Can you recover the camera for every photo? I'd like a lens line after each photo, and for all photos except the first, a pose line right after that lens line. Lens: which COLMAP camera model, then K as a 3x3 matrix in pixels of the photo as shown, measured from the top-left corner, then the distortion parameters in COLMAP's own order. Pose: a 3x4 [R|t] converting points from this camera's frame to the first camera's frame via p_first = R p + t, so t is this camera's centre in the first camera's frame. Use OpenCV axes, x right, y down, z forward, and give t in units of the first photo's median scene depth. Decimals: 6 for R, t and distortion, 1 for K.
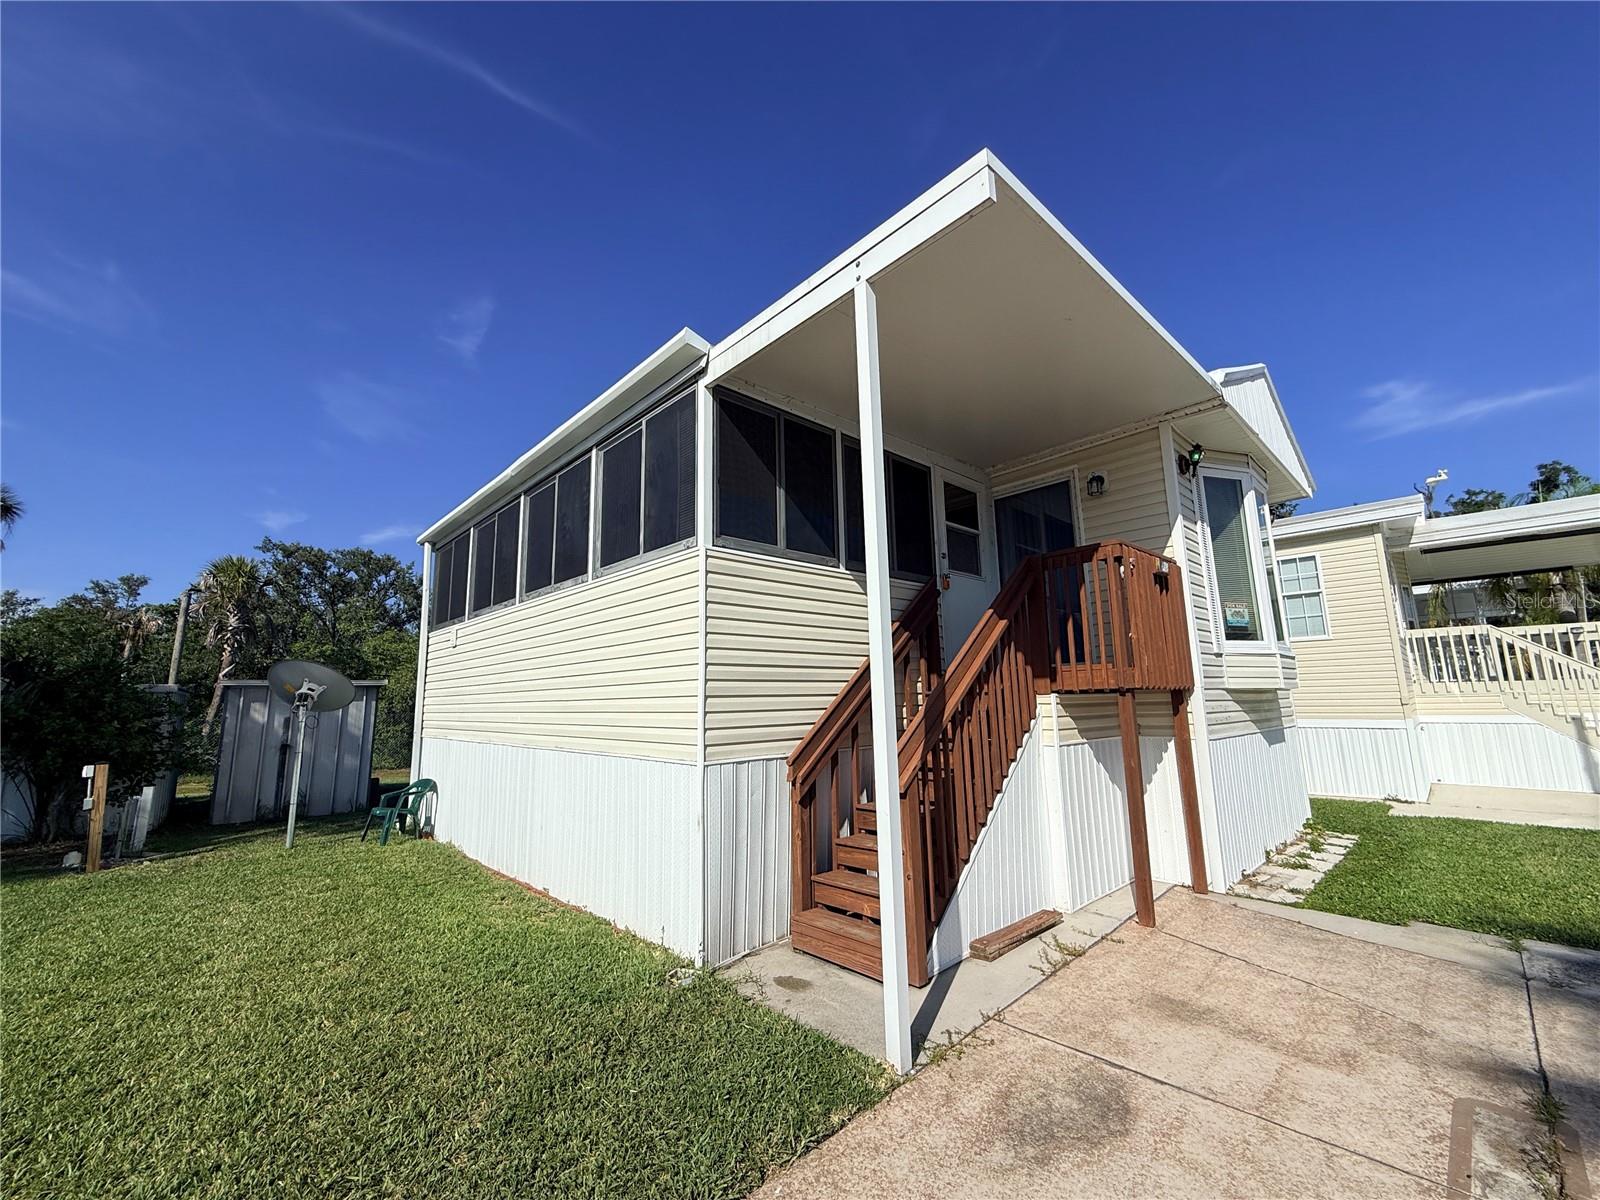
lens RADIAL K [[656.5, 0, 792.1], [0, 656.5, 597.5], [0, 0, 1]] dist [-0.001331, -0.000131]
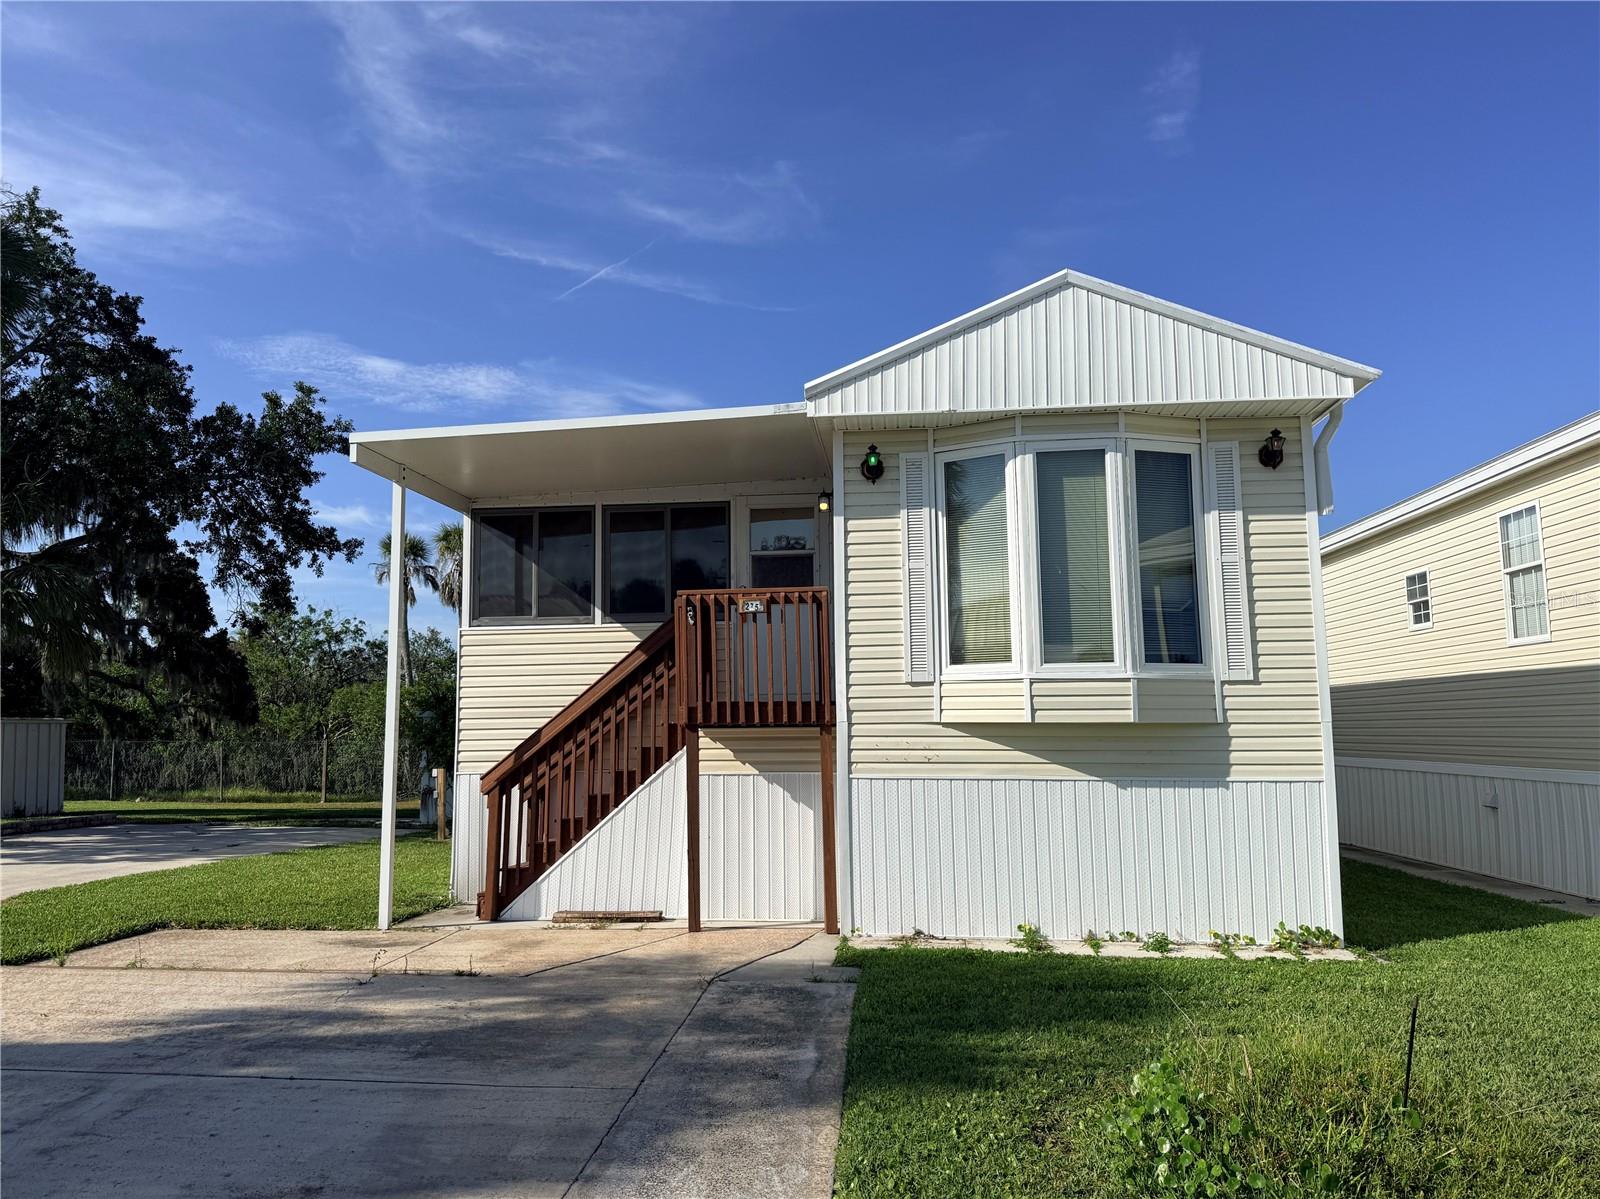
lens RADIAL K [[1075.2, 0, 711.1], [0, 1075.2, 599.4], [0, 0, 1]] dist [0.072887, -0.111259]
pose [[0.653430, -0.080698, -0.752673, 1.157263], [0.116964, 0.993124, -0.004936, -0.035717], [0.747896, -0.084811, 0.658376, -0.096943]]
